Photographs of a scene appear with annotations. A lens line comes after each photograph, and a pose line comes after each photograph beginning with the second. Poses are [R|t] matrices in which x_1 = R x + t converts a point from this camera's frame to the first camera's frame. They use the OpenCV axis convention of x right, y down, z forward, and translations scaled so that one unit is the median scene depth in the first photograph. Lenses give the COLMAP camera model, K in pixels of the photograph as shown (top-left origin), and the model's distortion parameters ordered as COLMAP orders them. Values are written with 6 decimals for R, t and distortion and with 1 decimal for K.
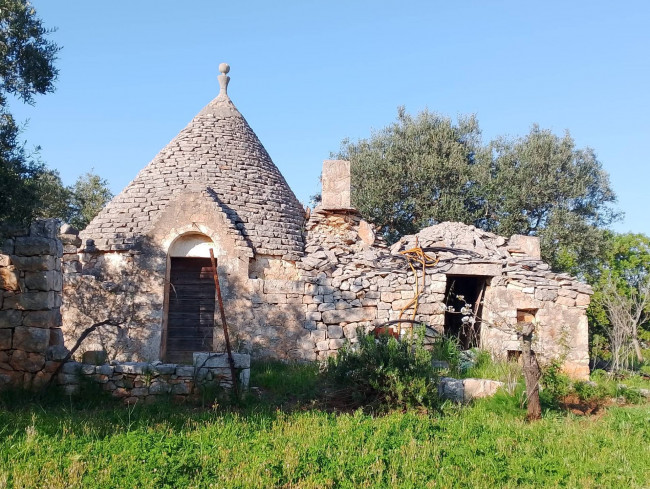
lens RADIAL K [[753.9, 0, 326.2], [0, 753.9, 246.8], [0, 0, 1]] dist [0.148512, -0.340223]
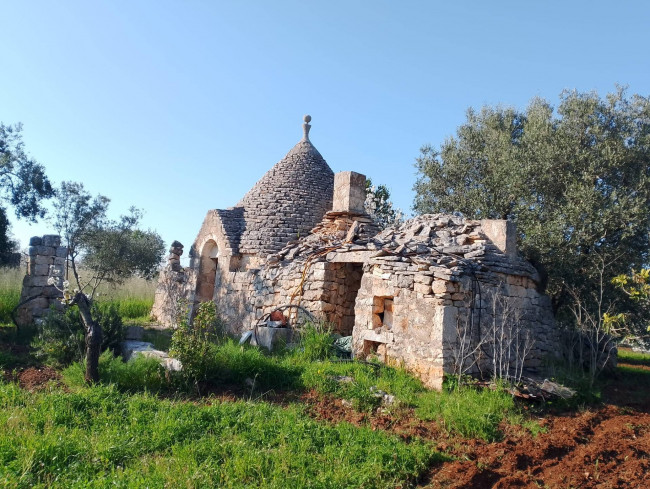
lens RADIAL K [[524.6, 0, 326.6], [0, 524.6, 241.9], [0, 0, 1]] dist [0.122835, -0.241343]
pose [[0.629655, -0.071042, -0.773620, 0.708227], [0.022075, 0.997044, -0.073592, 0.060584], [0.776561, 0.029260, 0.629362, 0.541008]]
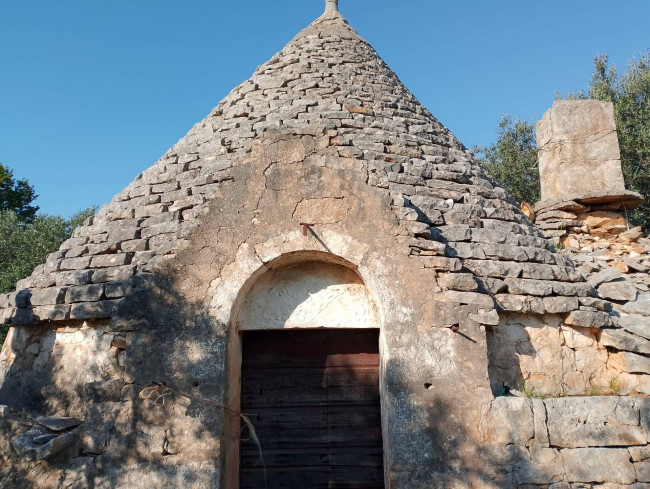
lens RADIAL K [[517.3, 0, 328.9], [0, 517.3, 243.9], [0, 0, 1]] dist [0.105148, -0.192648]
pose [[0.997543, -0.048428, -0.050617, -0.151771], [0.043976, 0.995355, -0.085642, -0.003976], [0.054530, 0.083206, 0.995039, 0.768395]]
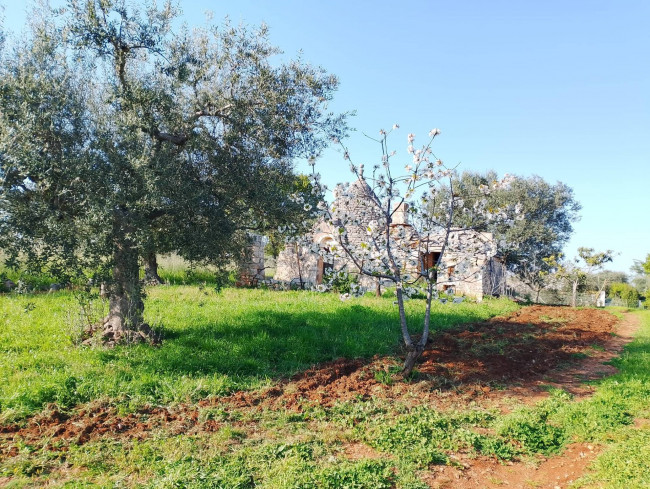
lens RADIAL K [[511.5, 0, 331.6], [0, 511.5, 247.3], [0, 0, 1]] dist [0.124448, -0.241830]
pose [[0.824547, -0.024044, -0.565282, 0.808187], [0.025182, 0.999666, -0.005789, 0.025529], [0.565232, -0.009461, 0.824878, -0.419932]]
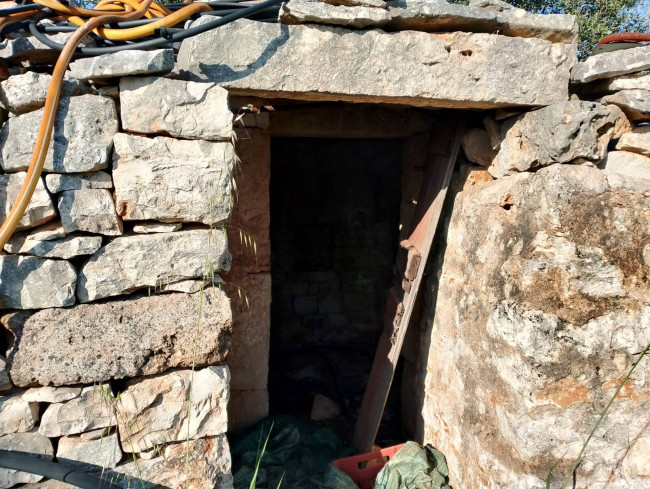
lens RADIAL K [[524.6, 0, 326.6], [0, 524.6, 241.9], [0, 0, 1]] dist [0.122835, -0.241343]
pose [[0.994153, -0.037332, 0.101326, 0.163174], [0.019422, 0.984854, 0.172296, 0.047172], [-0.106223, -0.169321, 0.979820, 0.885816]]
